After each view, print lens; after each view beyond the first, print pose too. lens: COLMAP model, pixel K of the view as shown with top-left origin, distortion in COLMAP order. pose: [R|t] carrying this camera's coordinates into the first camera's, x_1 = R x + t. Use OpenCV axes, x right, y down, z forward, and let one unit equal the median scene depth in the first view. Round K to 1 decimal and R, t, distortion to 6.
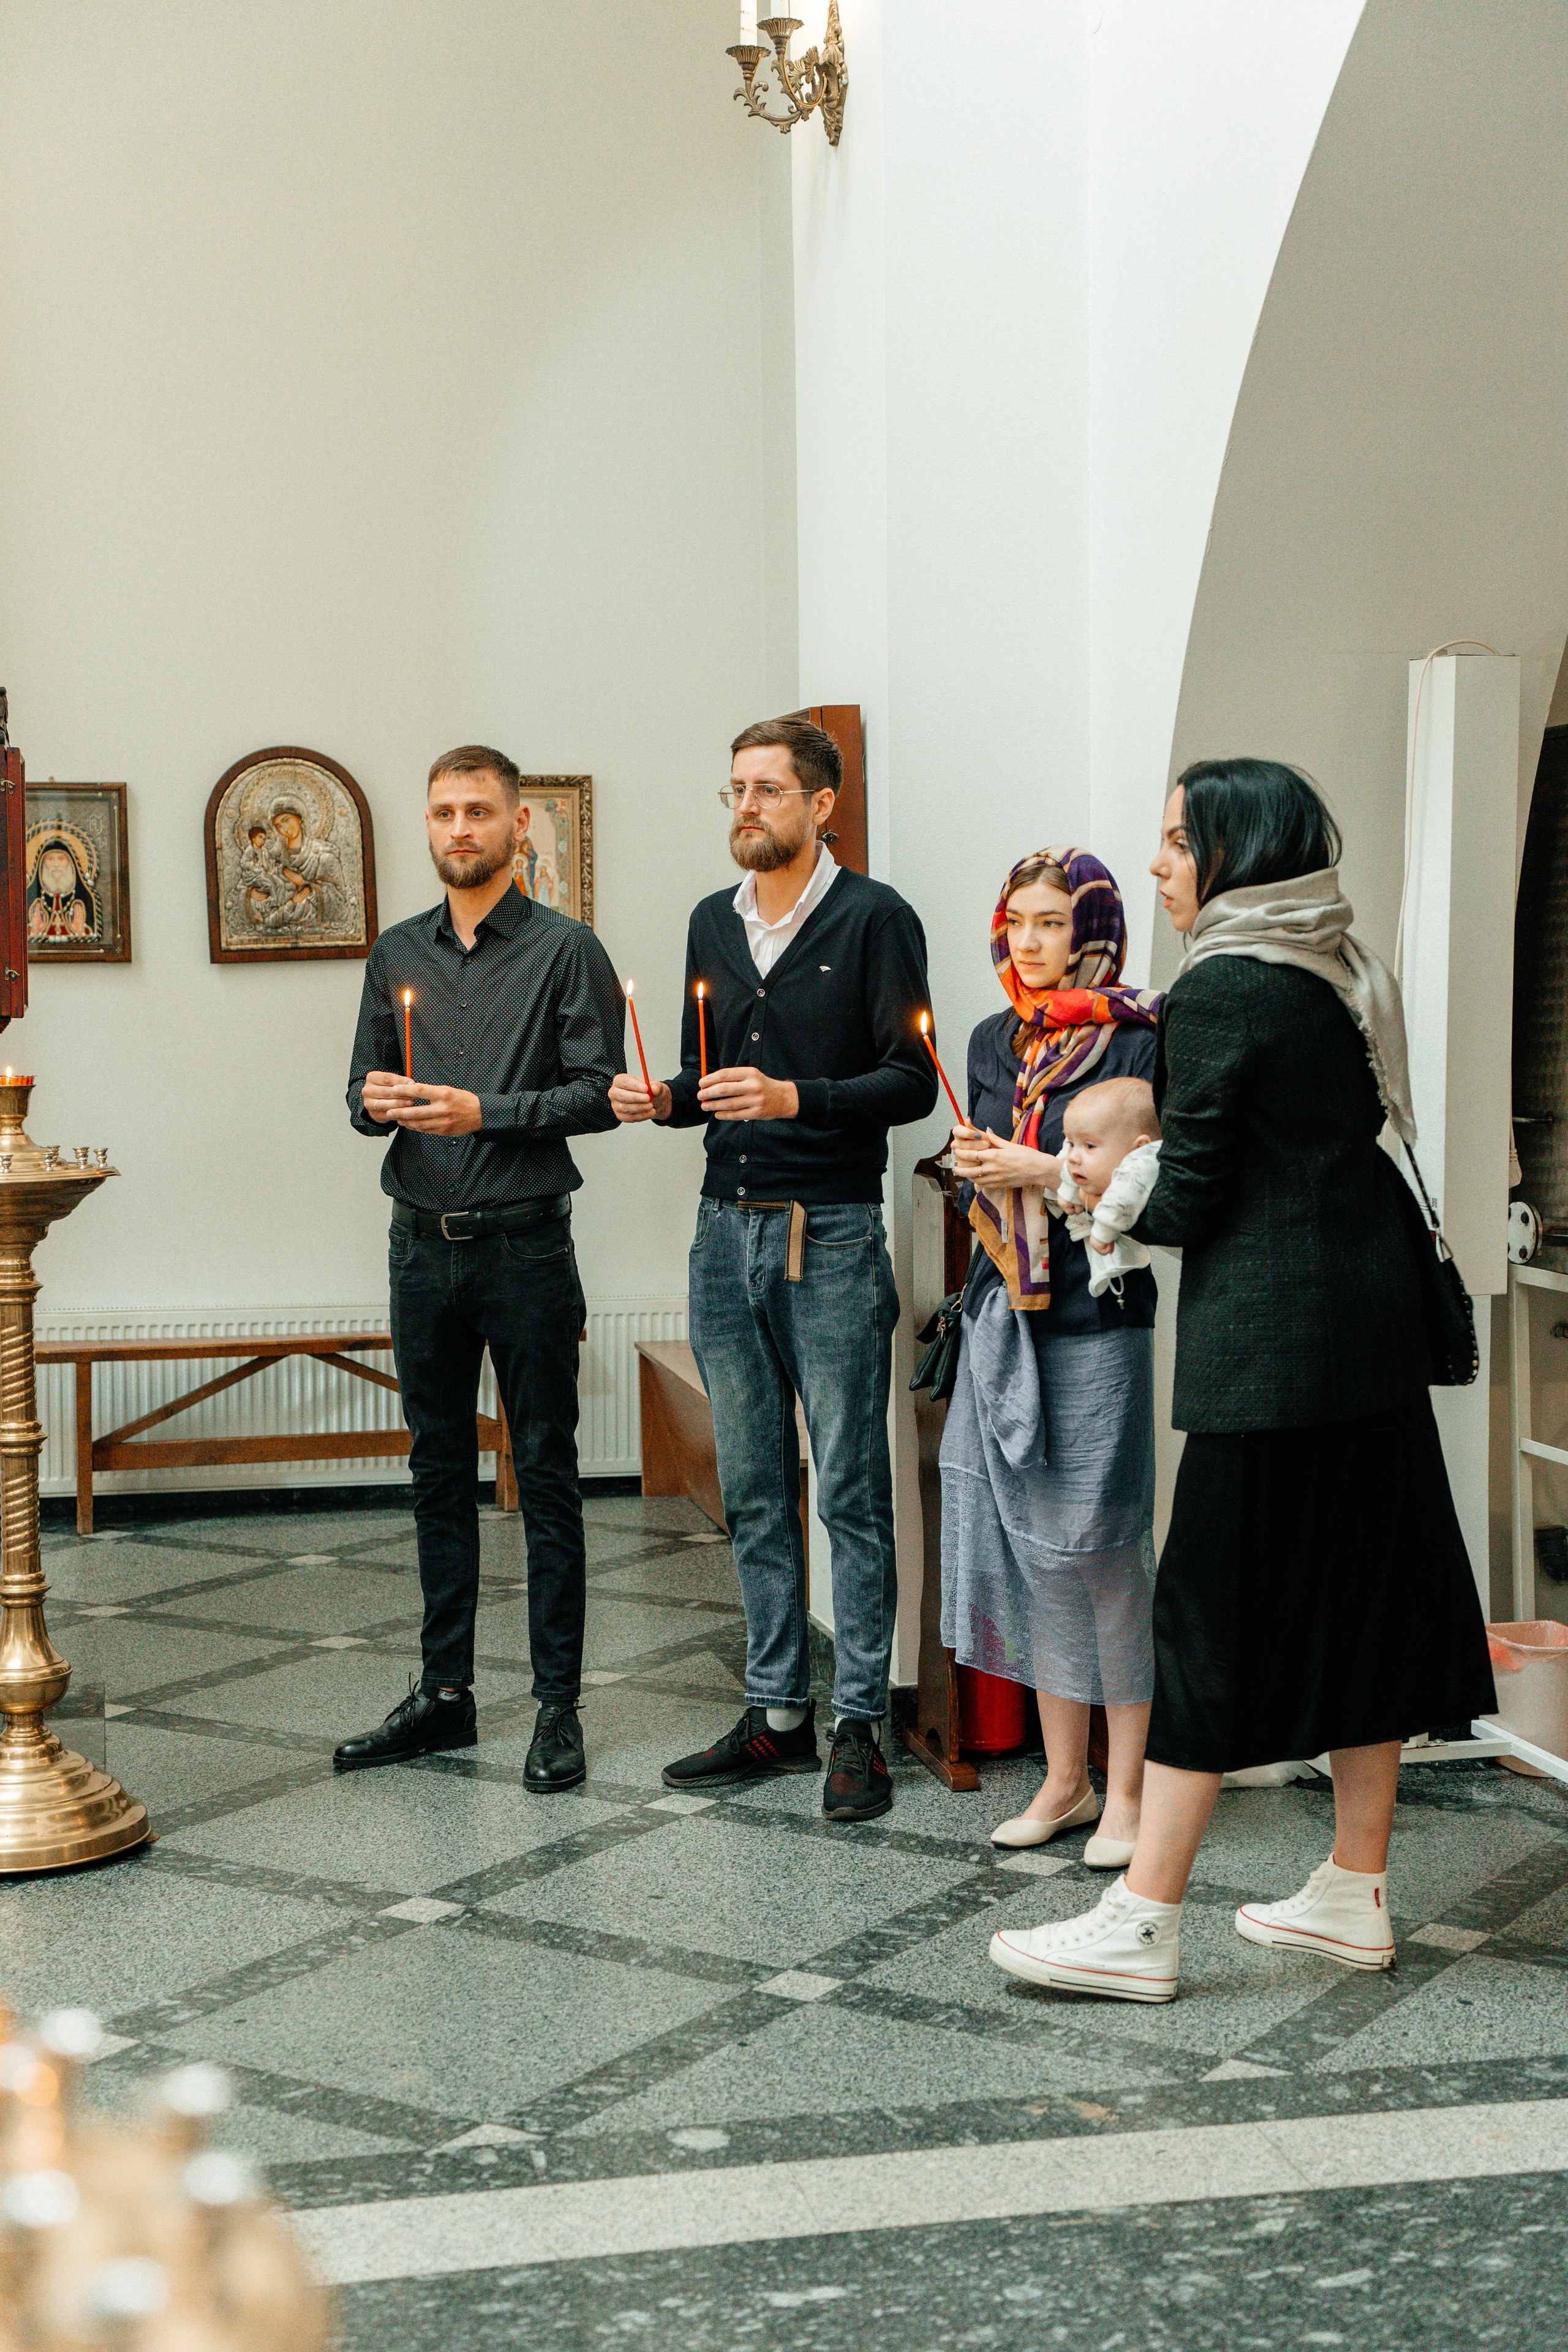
lens RADIAL K [[3296.9, 0, 786.2], [0, 3296.9, 1174.2], [0, 0, 1]] dist [0.105790, 0.000000]
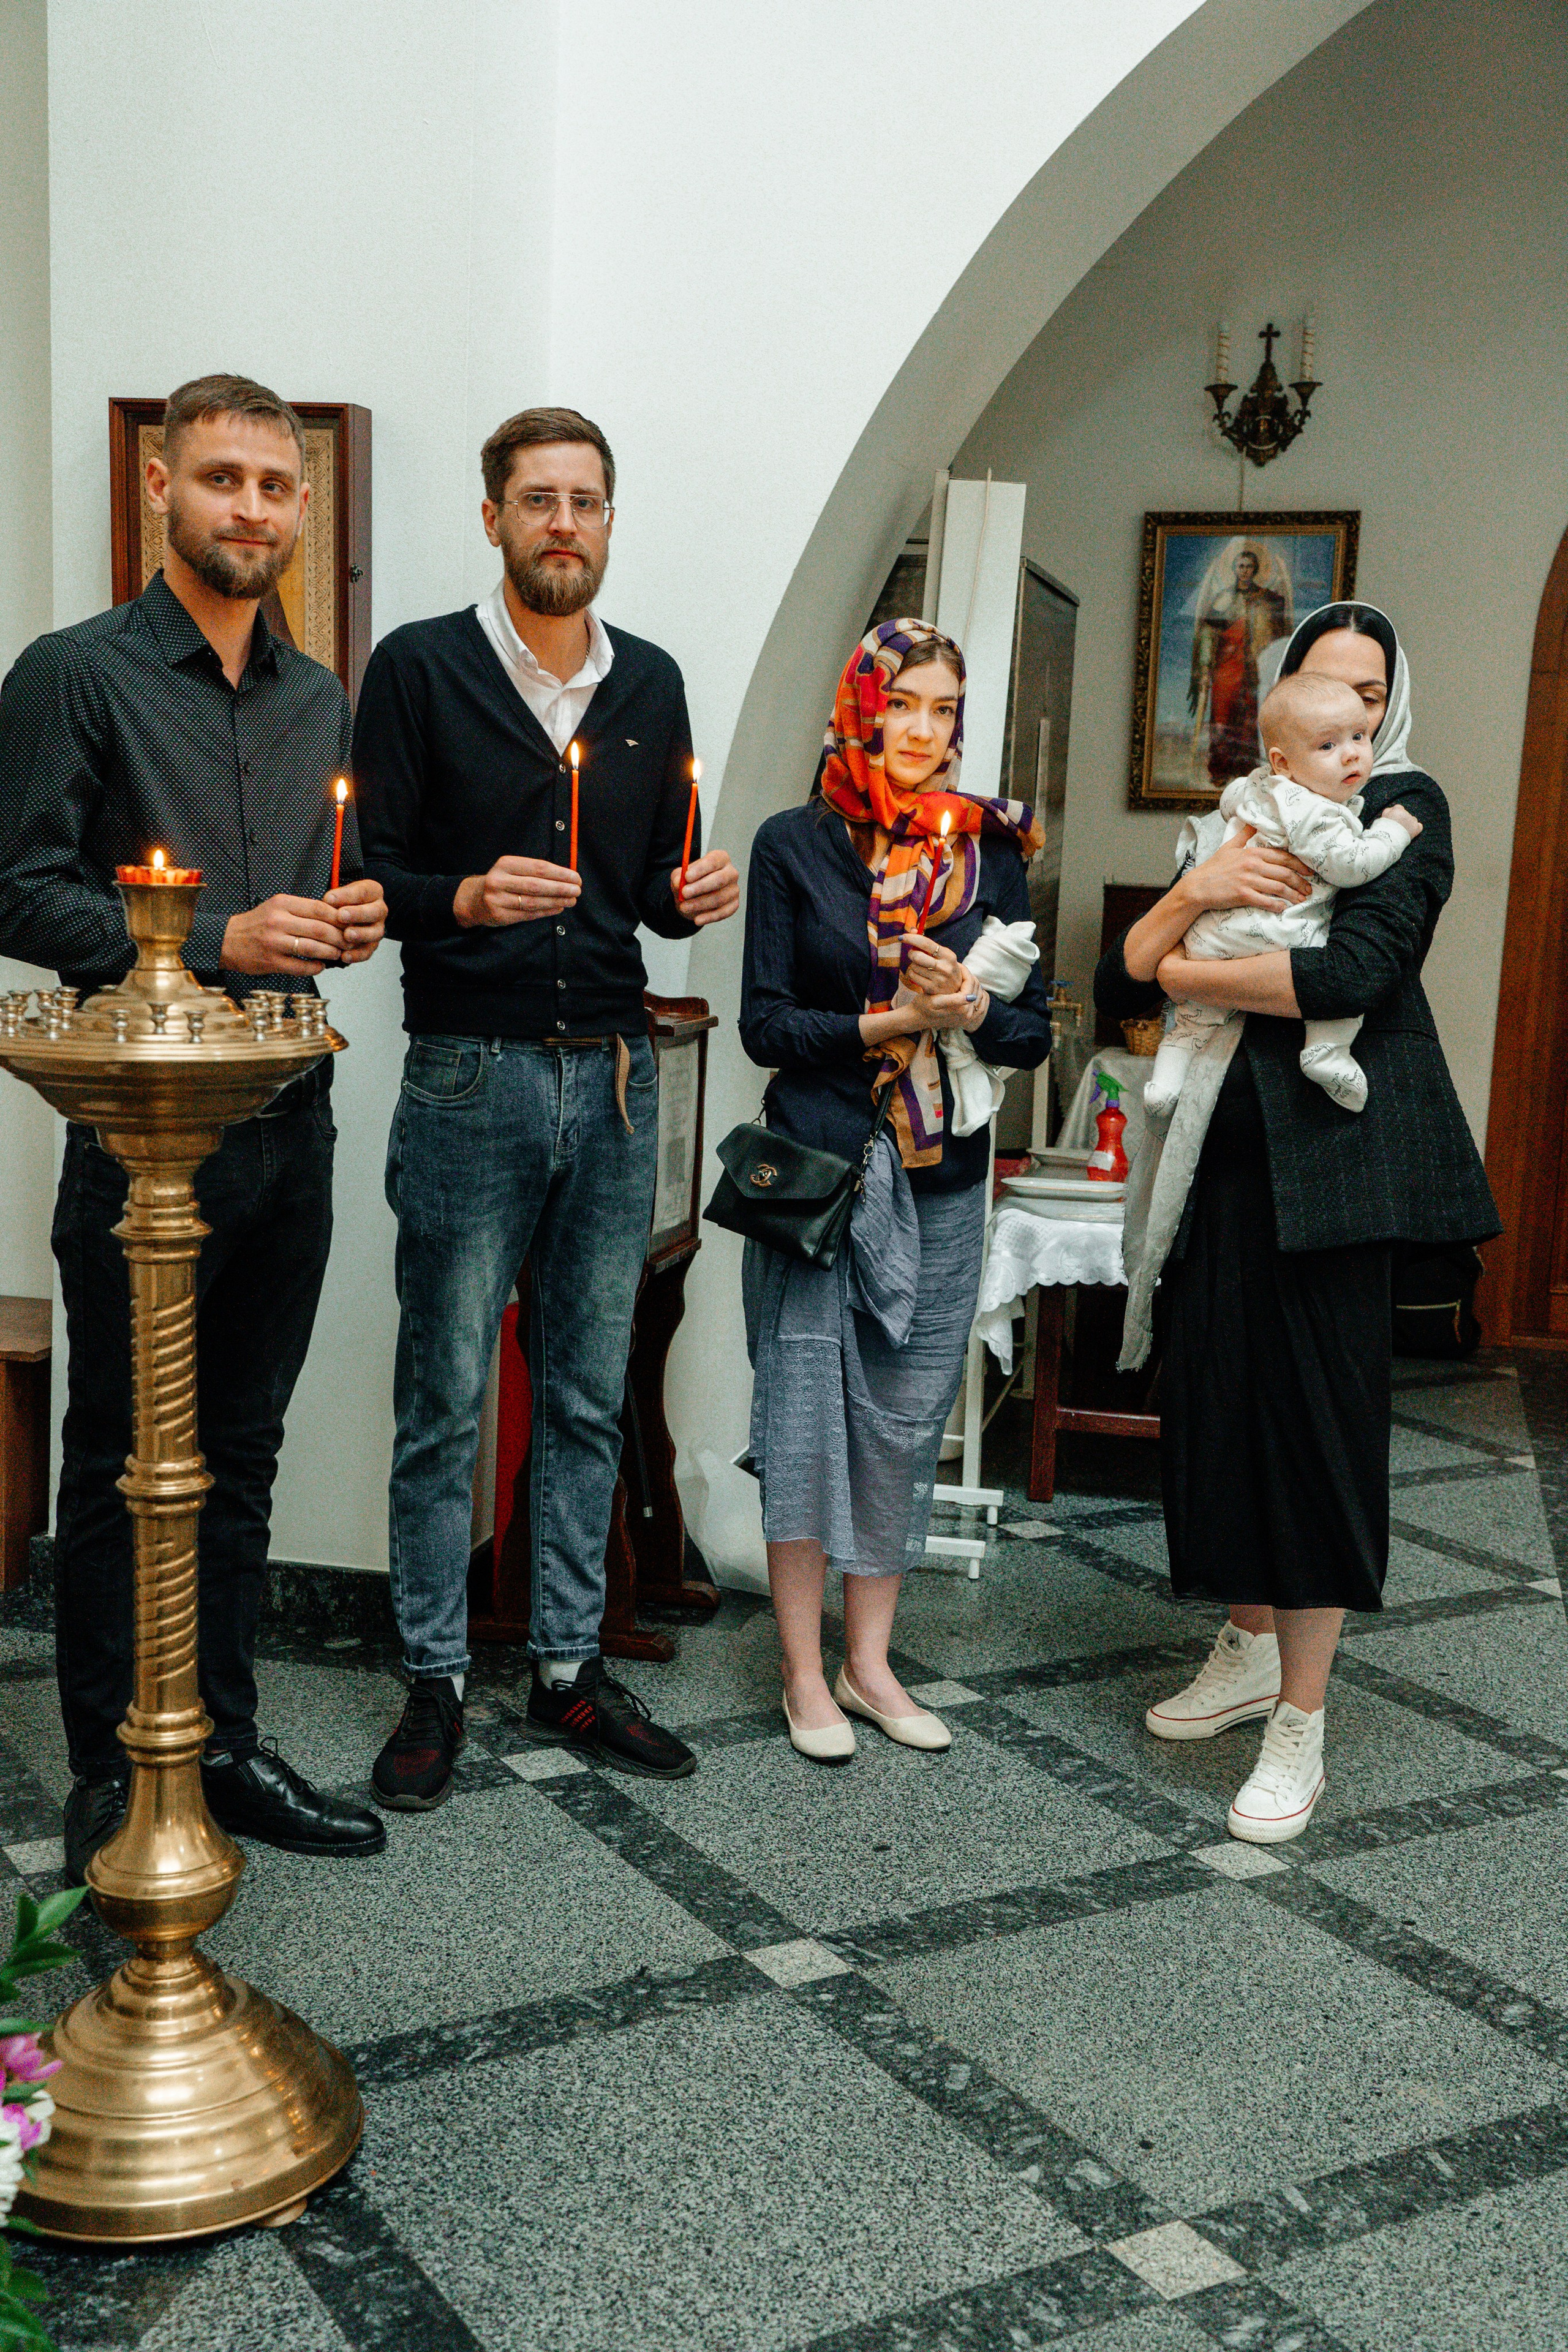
lens RADIAL K [[2623.7, 0, 809.8], [0, 2623.7, 1224.5], [0, 0, 1]] dist [0.109745, 0.000000]
pose [[0.413649, -0.119390, 0.902574, -0.675029], [0.024231, 0.992457, 0.120175, -0.023541], [-0.910114, -0.027840, 0.413422, 0.784967]]
